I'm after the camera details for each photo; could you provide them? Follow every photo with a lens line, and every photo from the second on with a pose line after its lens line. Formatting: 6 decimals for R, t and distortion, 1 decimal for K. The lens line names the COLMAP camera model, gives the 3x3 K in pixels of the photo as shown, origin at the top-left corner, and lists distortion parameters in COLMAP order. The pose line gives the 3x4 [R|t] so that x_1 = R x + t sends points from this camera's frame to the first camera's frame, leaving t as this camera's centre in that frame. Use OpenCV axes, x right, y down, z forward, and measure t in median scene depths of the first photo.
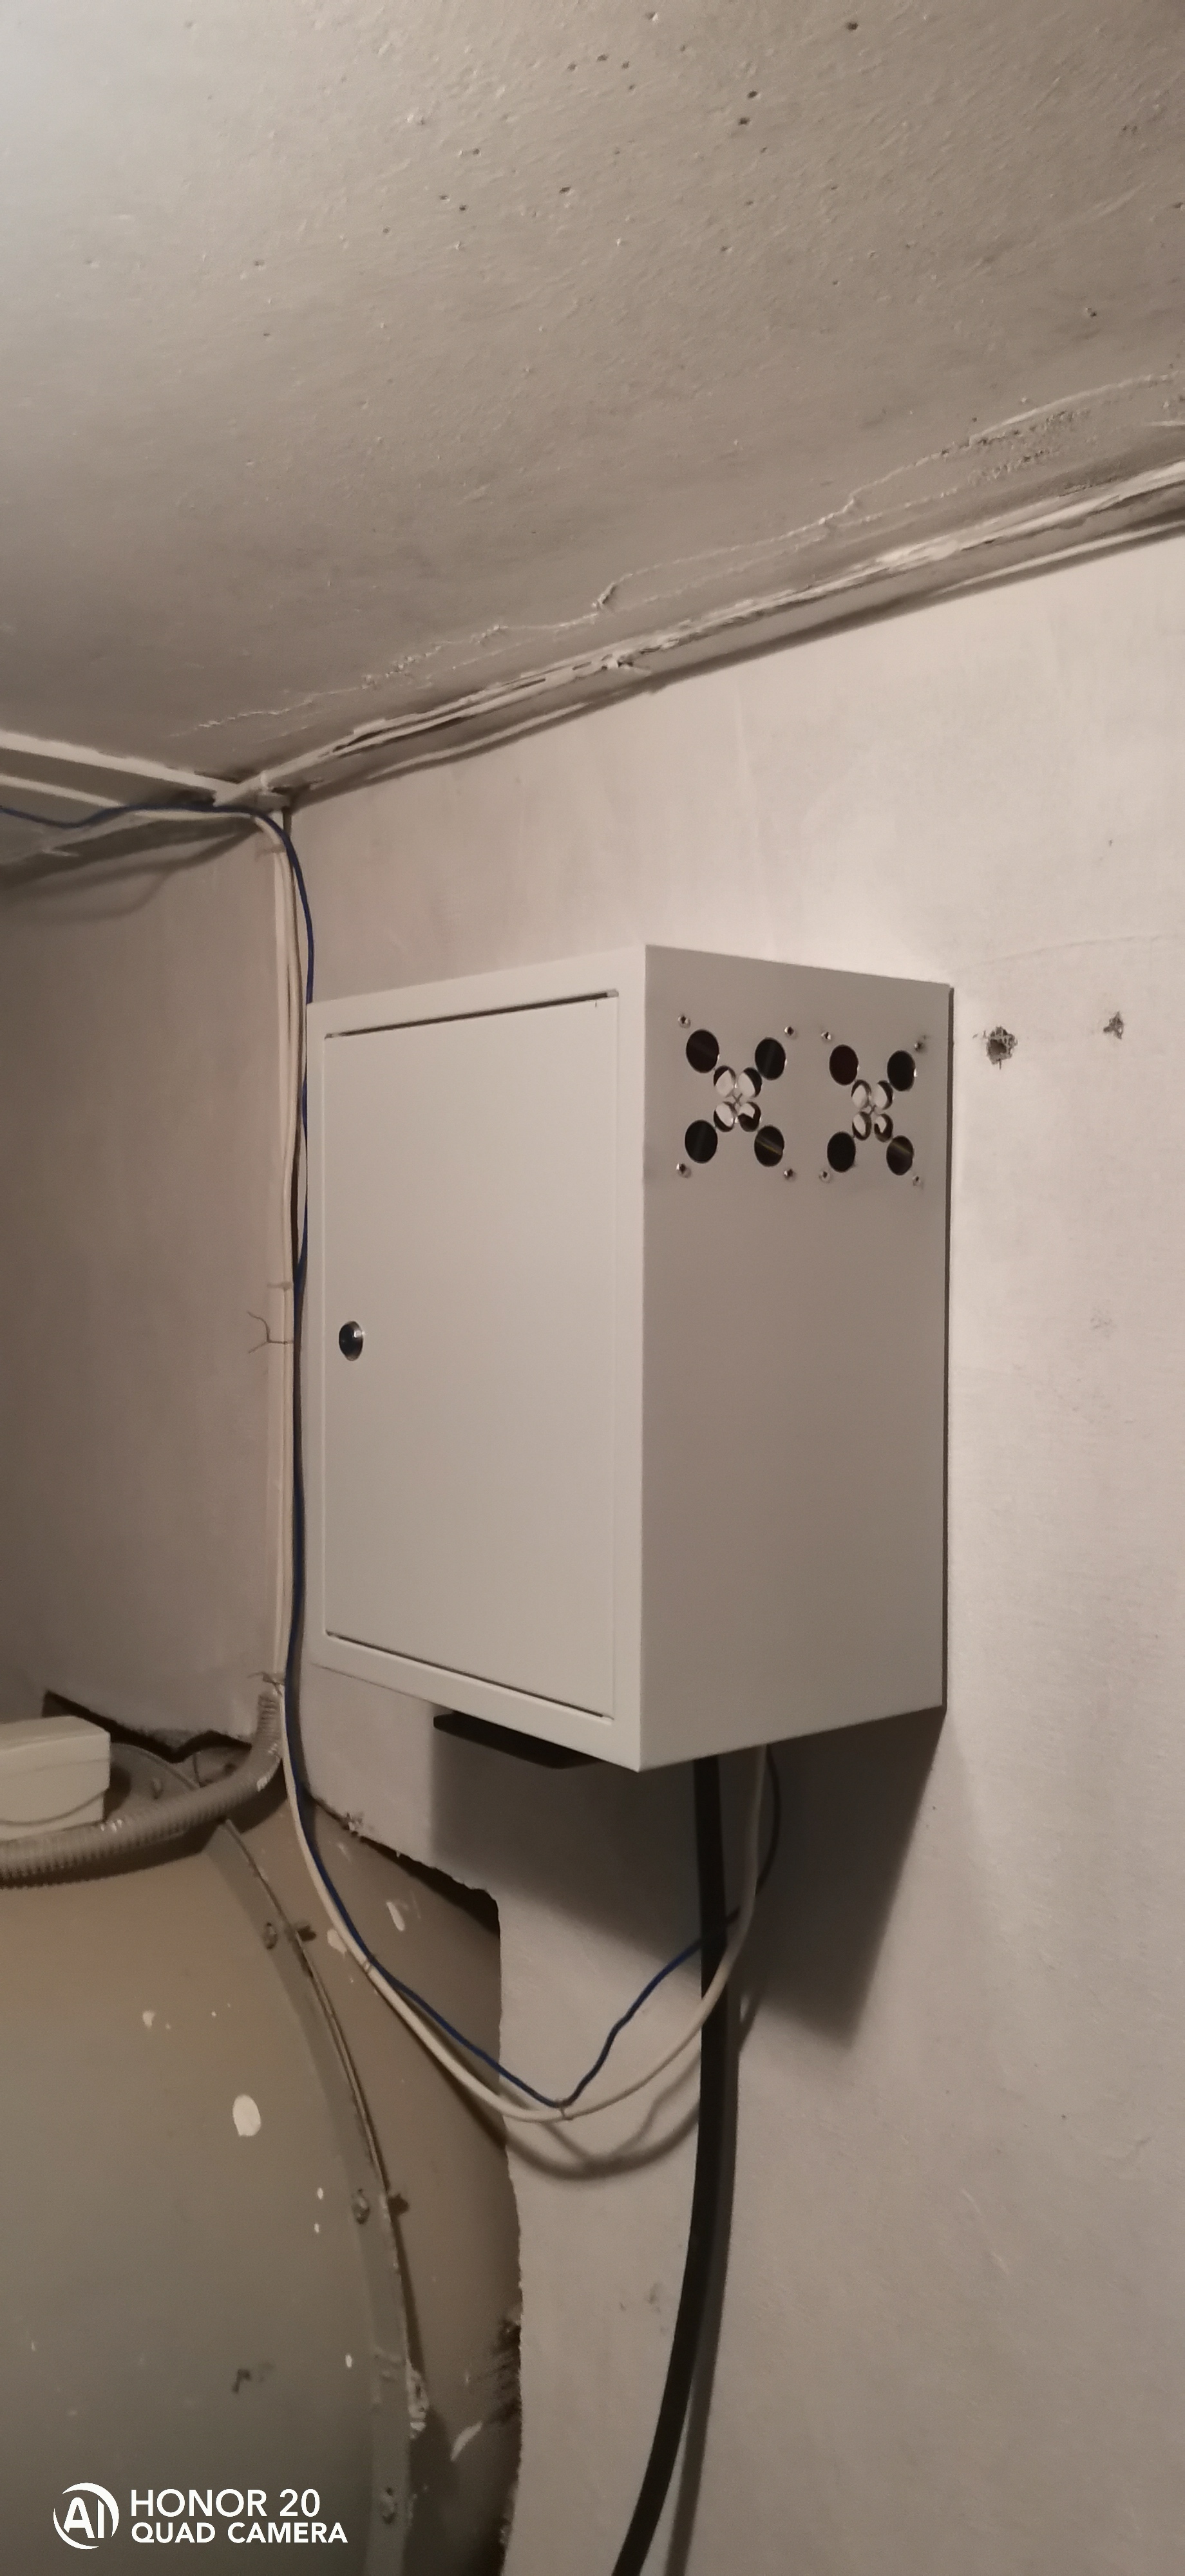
lens RADIAL K [[1951.1, 0, 594.5], [0, 1951.1, 1374.8], [0, 0, 1]] dist [0.064514, -0.090934]
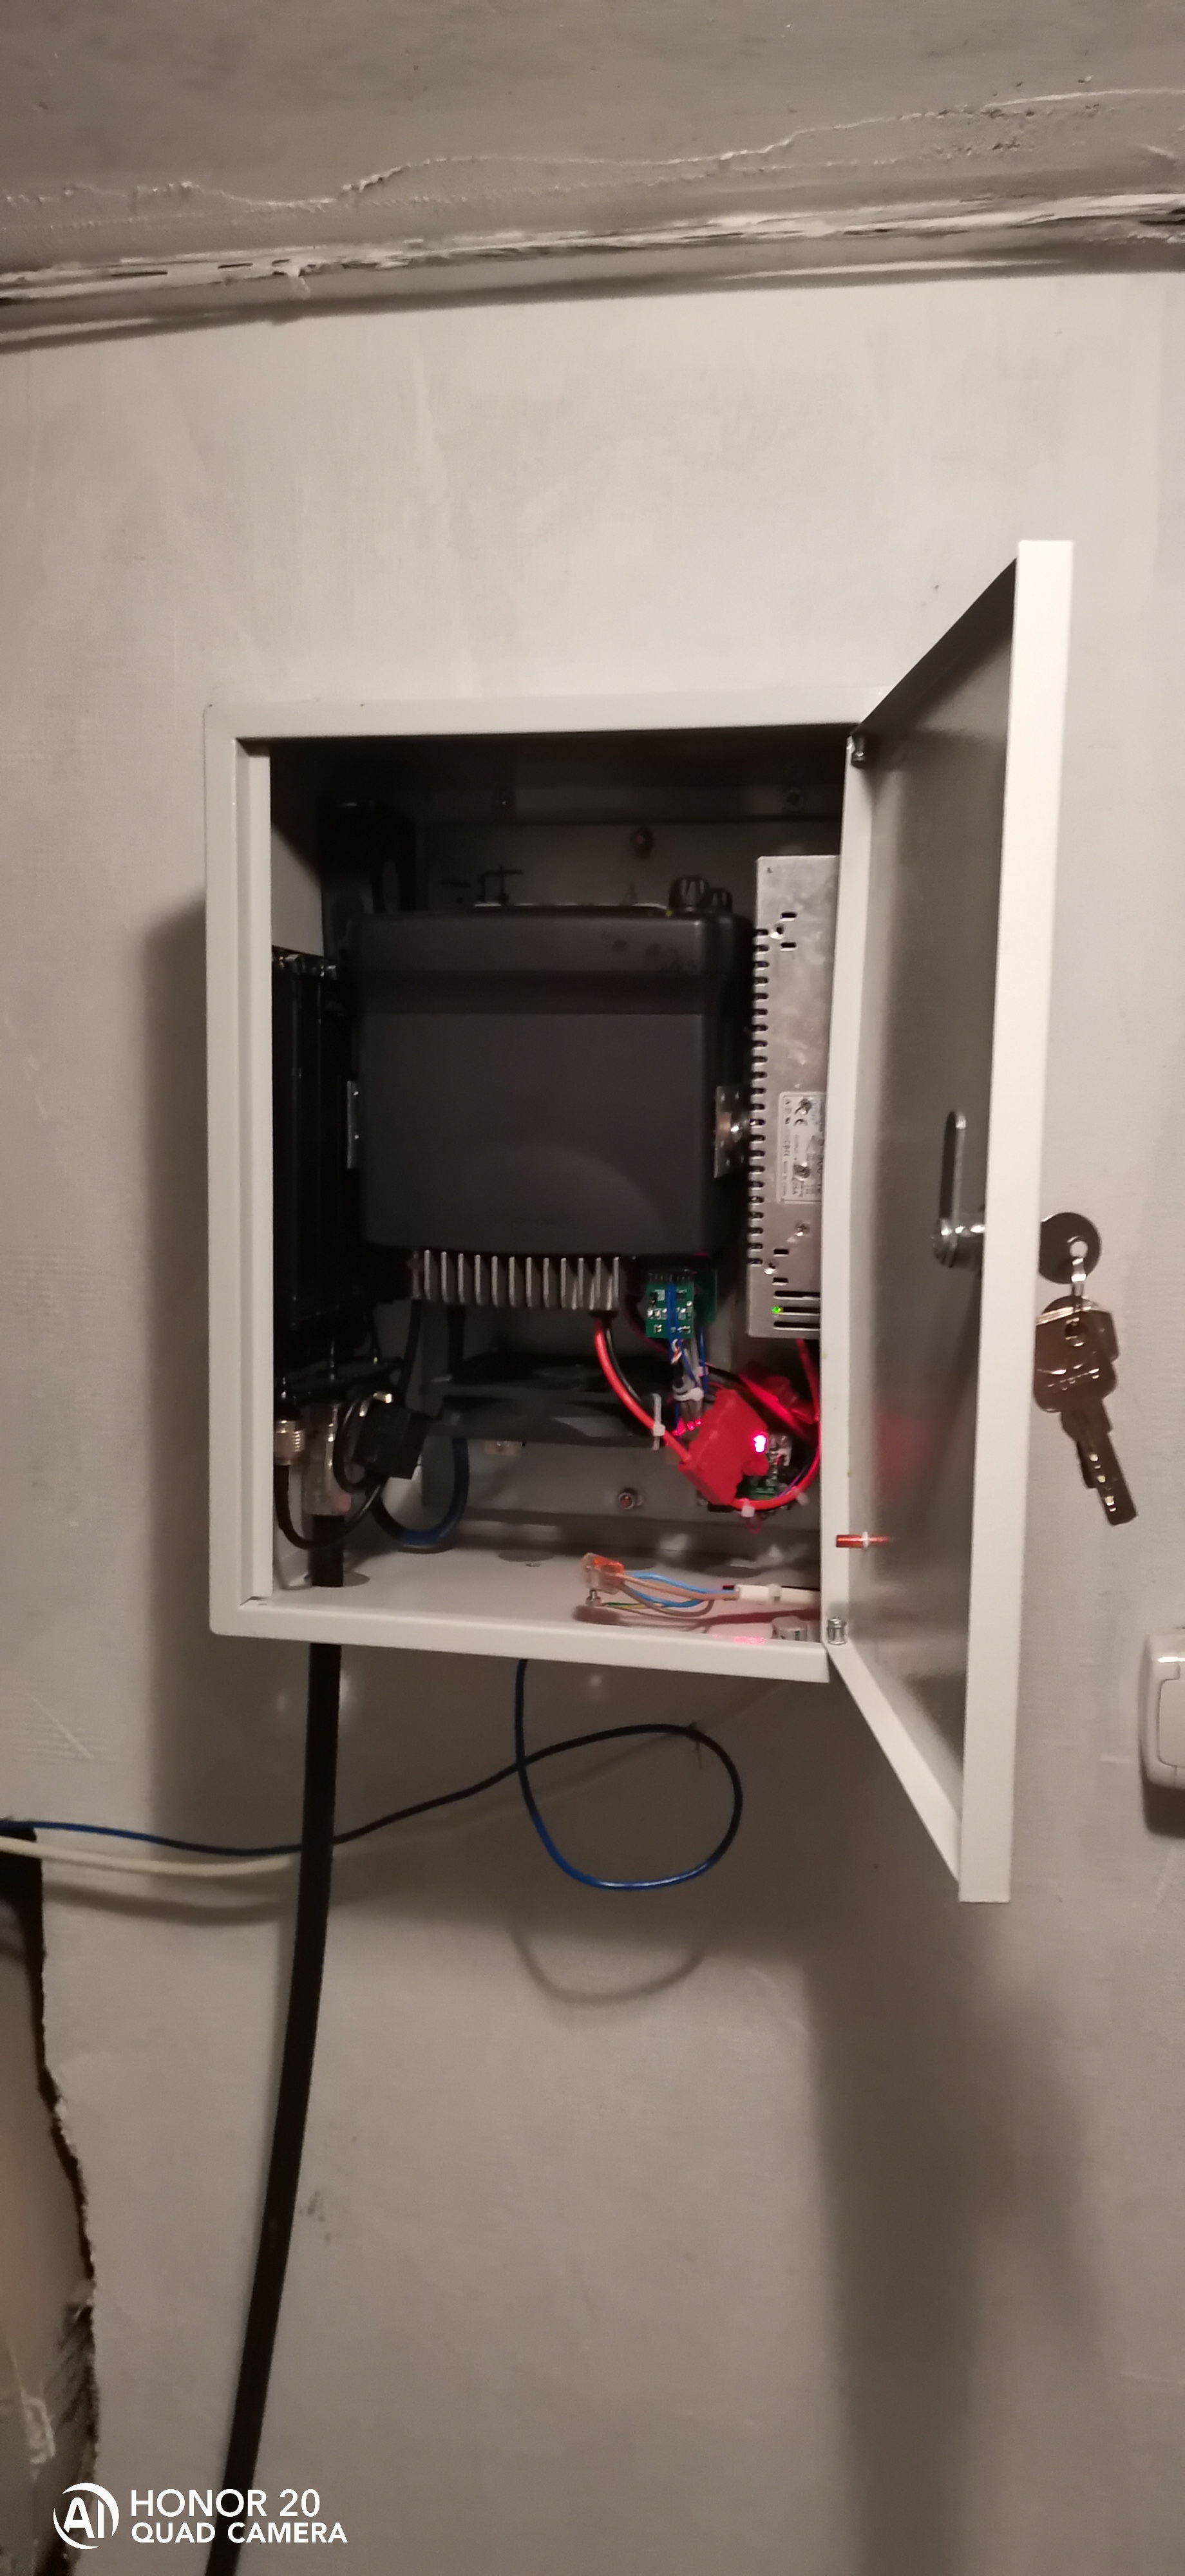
lens RADIAL K [[1951.1, 0, 594.5], [0, 1951.1, 1374.8], [0, 0, 1]] dist [0.064514, -0.090934]
pose [[0.789913, -0.085715, 0.607199, -0.425351], [0.039603, 0.995246, 0.088974, 0.021557], [-0.611939, -0.046235, 0.789553, 0.265104]]
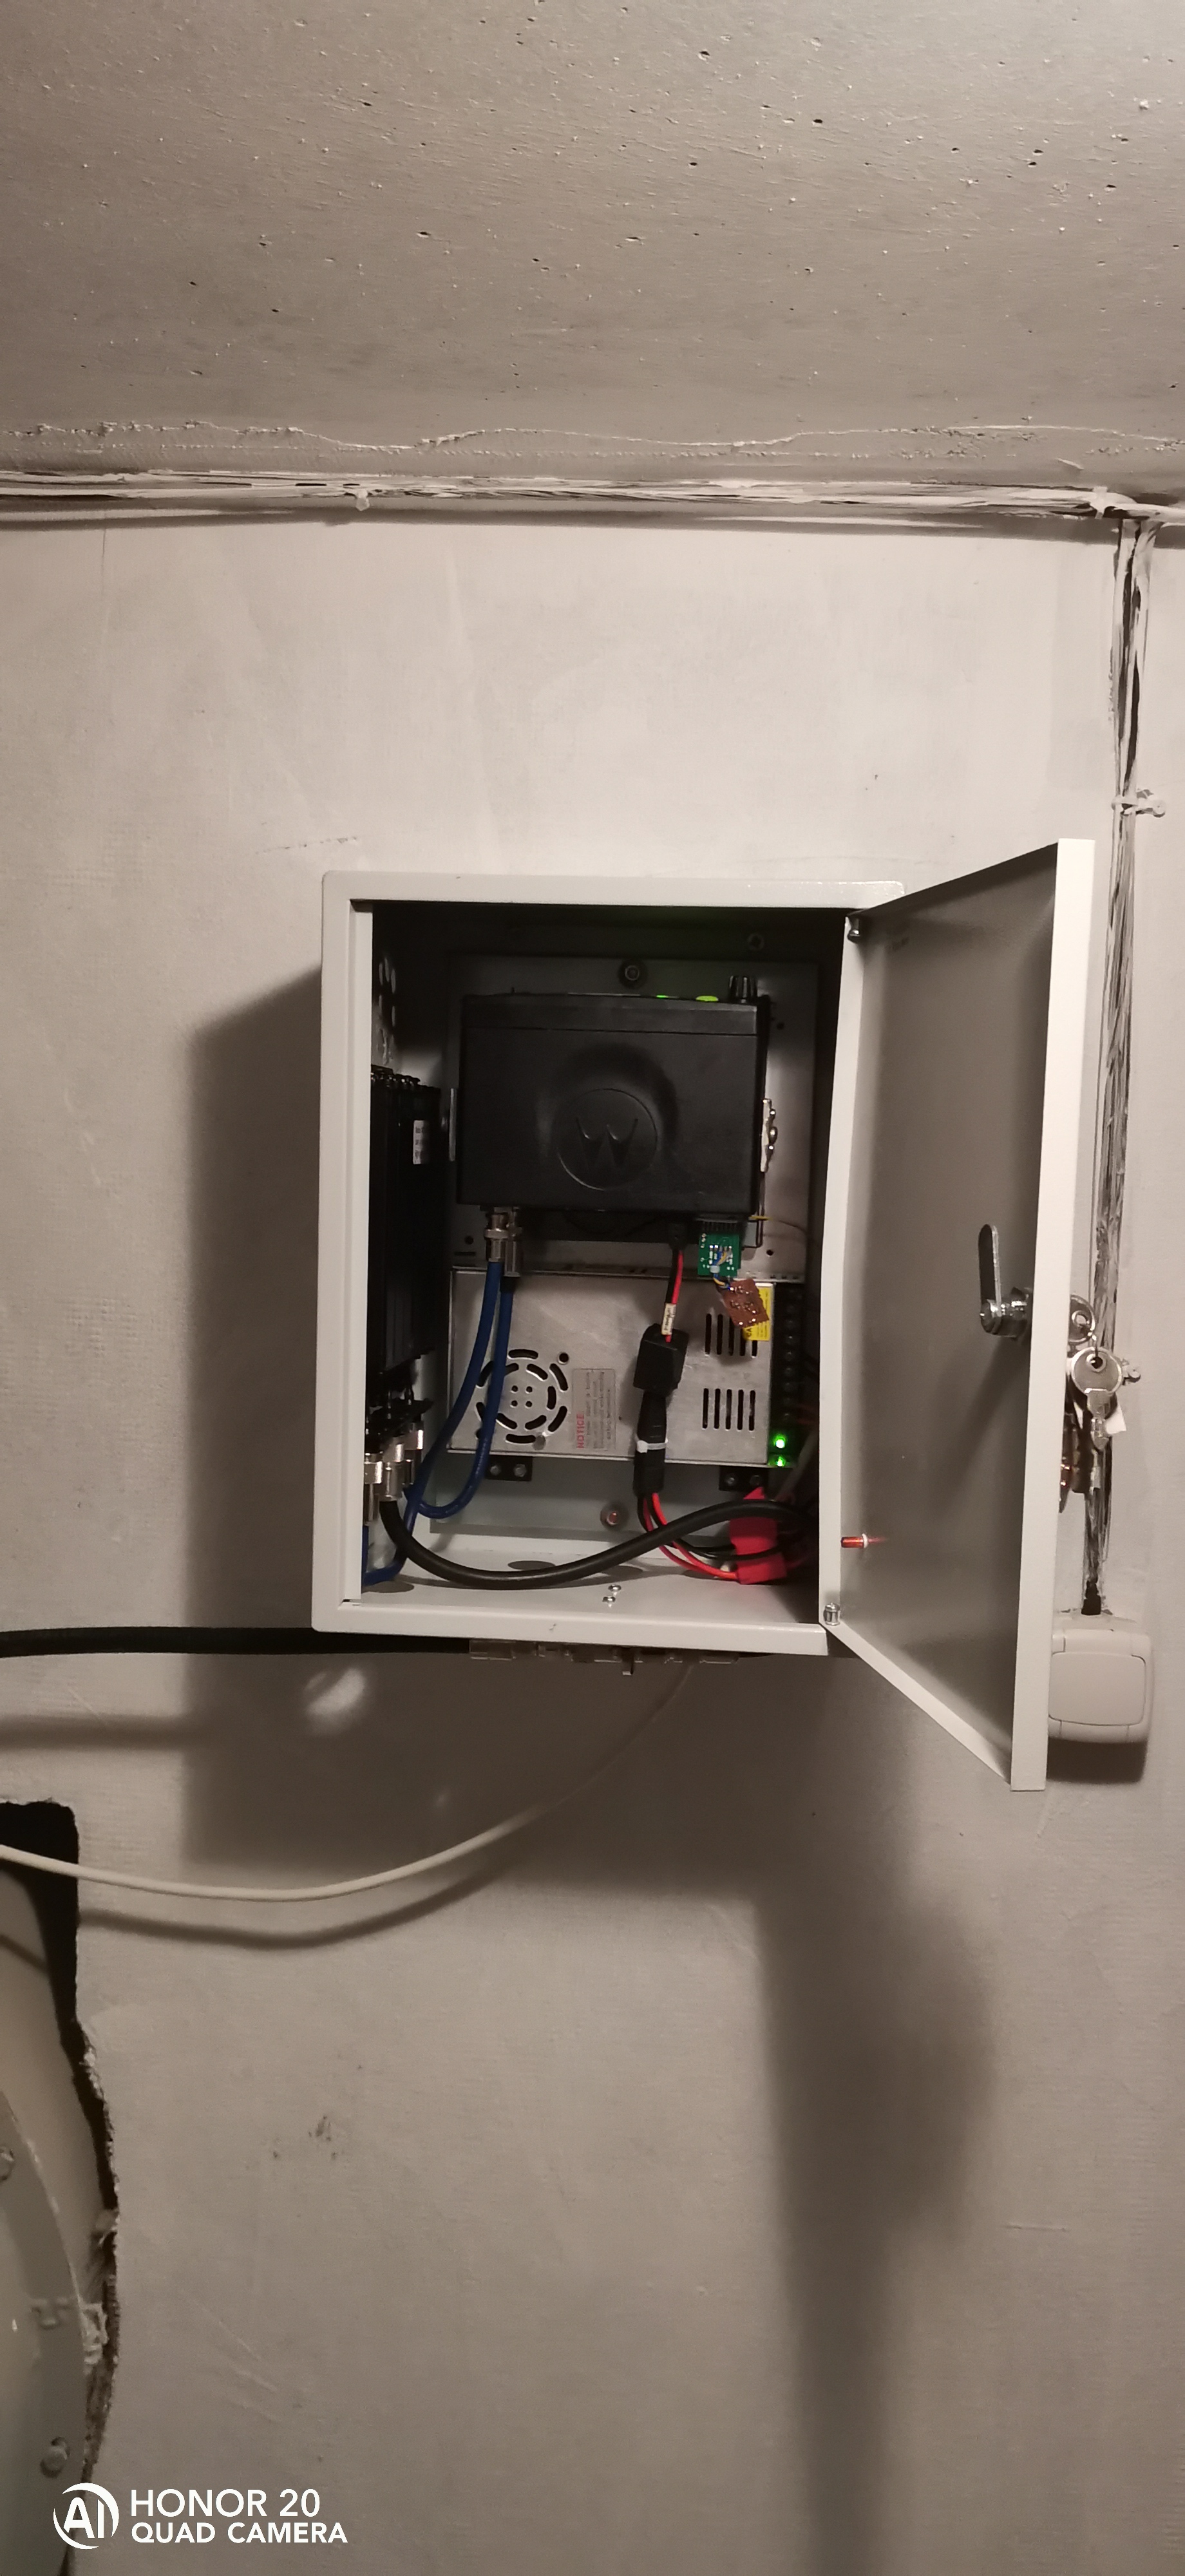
lens RADIAL K [[1951.1, 0, 594.5], [0, 1951.1, 1374.8], [0, 0, 1]] dist [0.064514, -0.090934]
pose [[0.697058, -0.080430, 0.712489, -0.641476], [0.027710, 0.995968, 0.085321, -0.008517], [-0.716479, -0.039731, 0.696477, 0.223674]]
